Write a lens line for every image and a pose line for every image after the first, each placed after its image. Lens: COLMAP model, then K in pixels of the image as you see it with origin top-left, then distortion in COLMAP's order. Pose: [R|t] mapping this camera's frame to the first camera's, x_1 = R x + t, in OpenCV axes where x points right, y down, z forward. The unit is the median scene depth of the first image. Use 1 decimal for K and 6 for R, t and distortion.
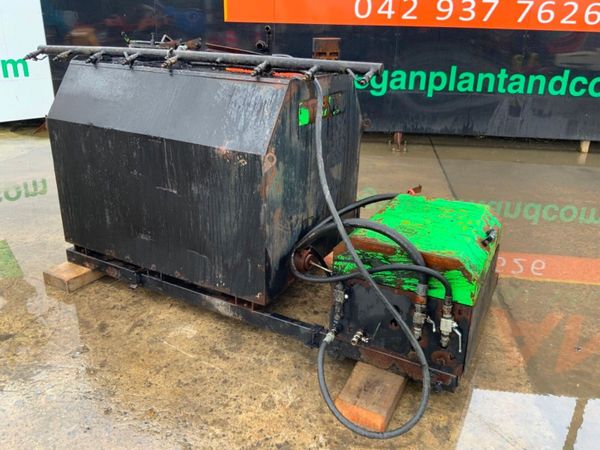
lens RADIAL K [[498.0, 0, 300.5], [0, 498.0, 227.2], [0, 0, 1]] dist [0.091171, -0.174452]
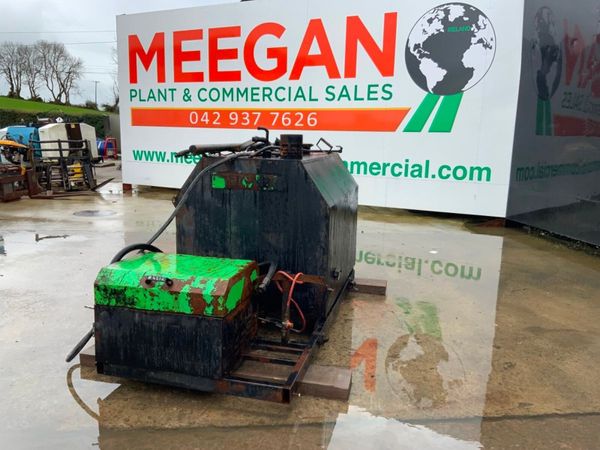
lens RADIAL K [[499.1, 0, 299.9], [0, 499.1, 227.9], [0, 0, 1]] dist [0.081057, -0.139079]
pose [[0.254432, 0.156926, -0.954274, 1.346294], [-0.377367, 0.924634, 0.051437, -0.243519], [0.890426, 0.347024, 0.294475, 0.770951]]
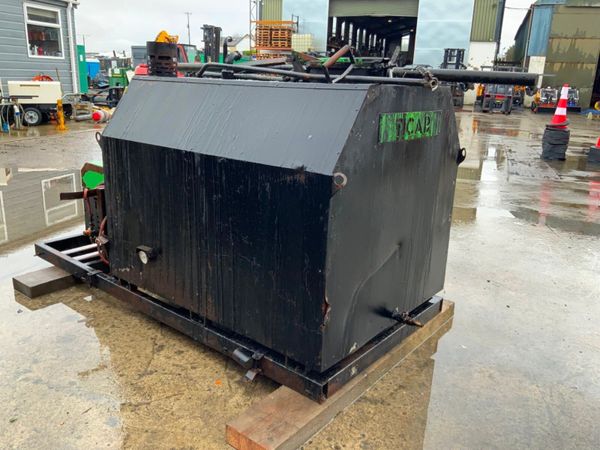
lens RADIAL K [[499.1, 0, 299.9], [0, 499.1, 227.9], [0, 0, 1]] dist [0.081057, -0.139079]
pose [[-0.980865, -0.112221, 0.159094, -0.415695], [0.011473, 0.782424, 0.622640, -0.724424], [-0.194352, 0.612551, -0.766165, 1.986879]]
